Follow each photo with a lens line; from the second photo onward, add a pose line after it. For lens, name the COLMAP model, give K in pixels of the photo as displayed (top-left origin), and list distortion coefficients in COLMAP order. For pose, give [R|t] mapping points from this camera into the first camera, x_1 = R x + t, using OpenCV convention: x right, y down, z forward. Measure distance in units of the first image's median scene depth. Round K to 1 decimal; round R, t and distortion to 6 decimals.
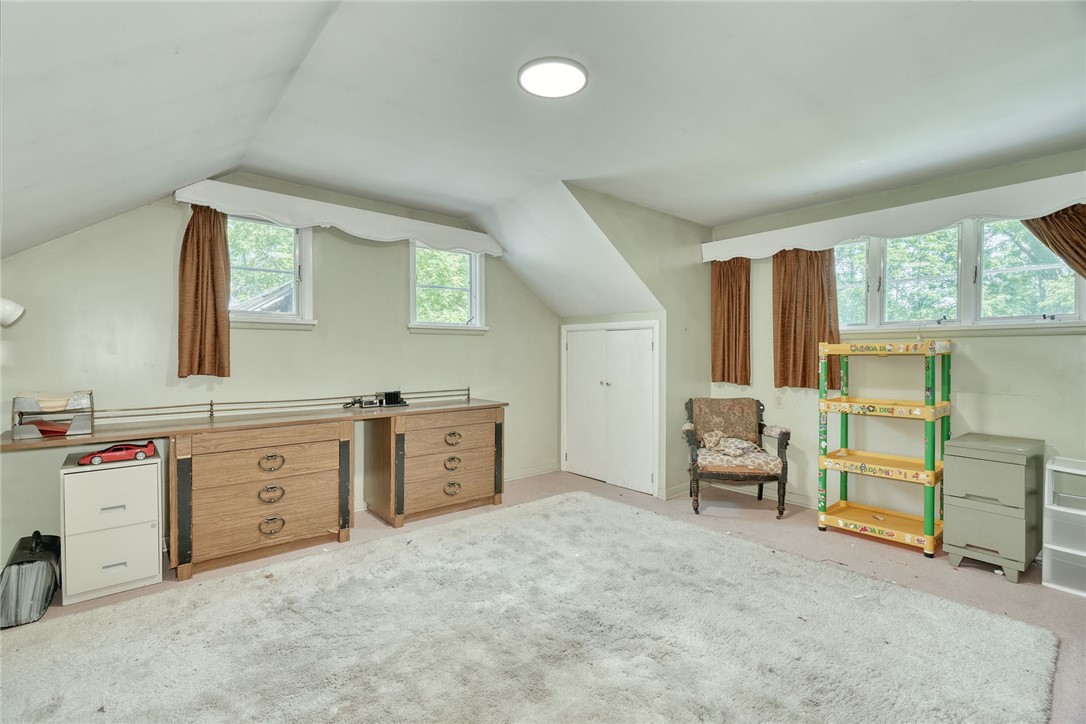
lens RADIAL K [[495.6, 0, 542.0], [0, 495.6, 355.9], [0, 0, 1]] dist [0.002907, 0.000849]
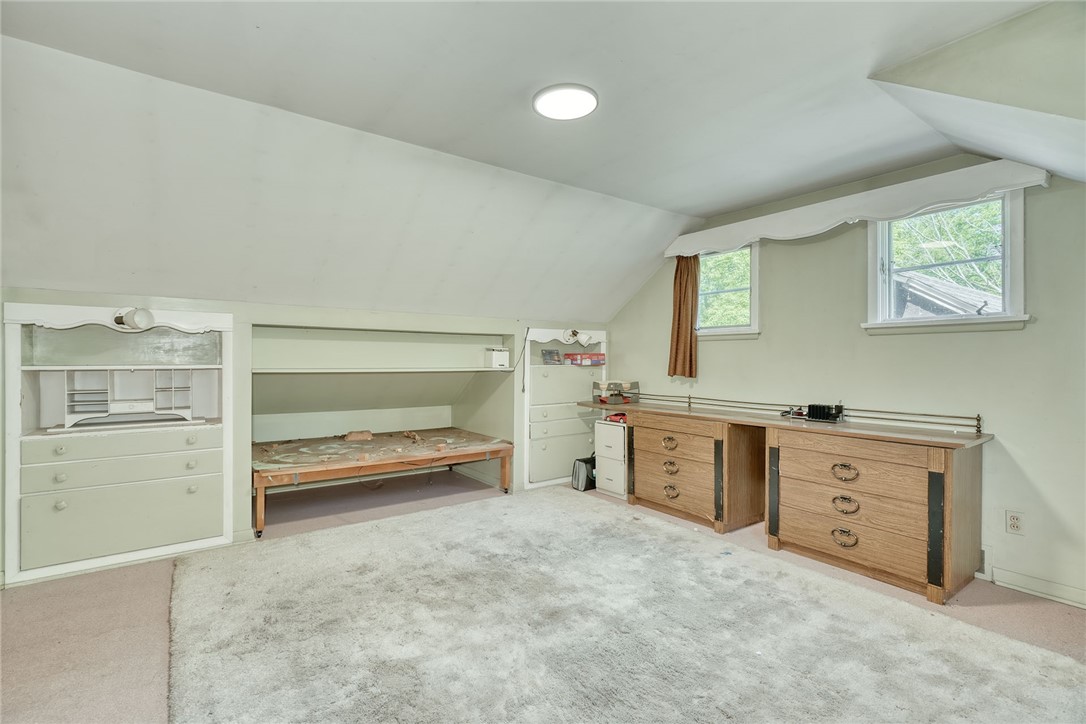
lens RADIAL K [[495.6, 0, 542.4], [0, 495.6, 361.5], [0, 0, 1]] dist [0.002907, 0.000849]
pose [[-0.071980, -0.000454, -0.997406, 0.658748], [-0.010995, 0.999940, 0.000338, 0.002094], [0.997345, 0.010990, -0.071981, 0.634313]]
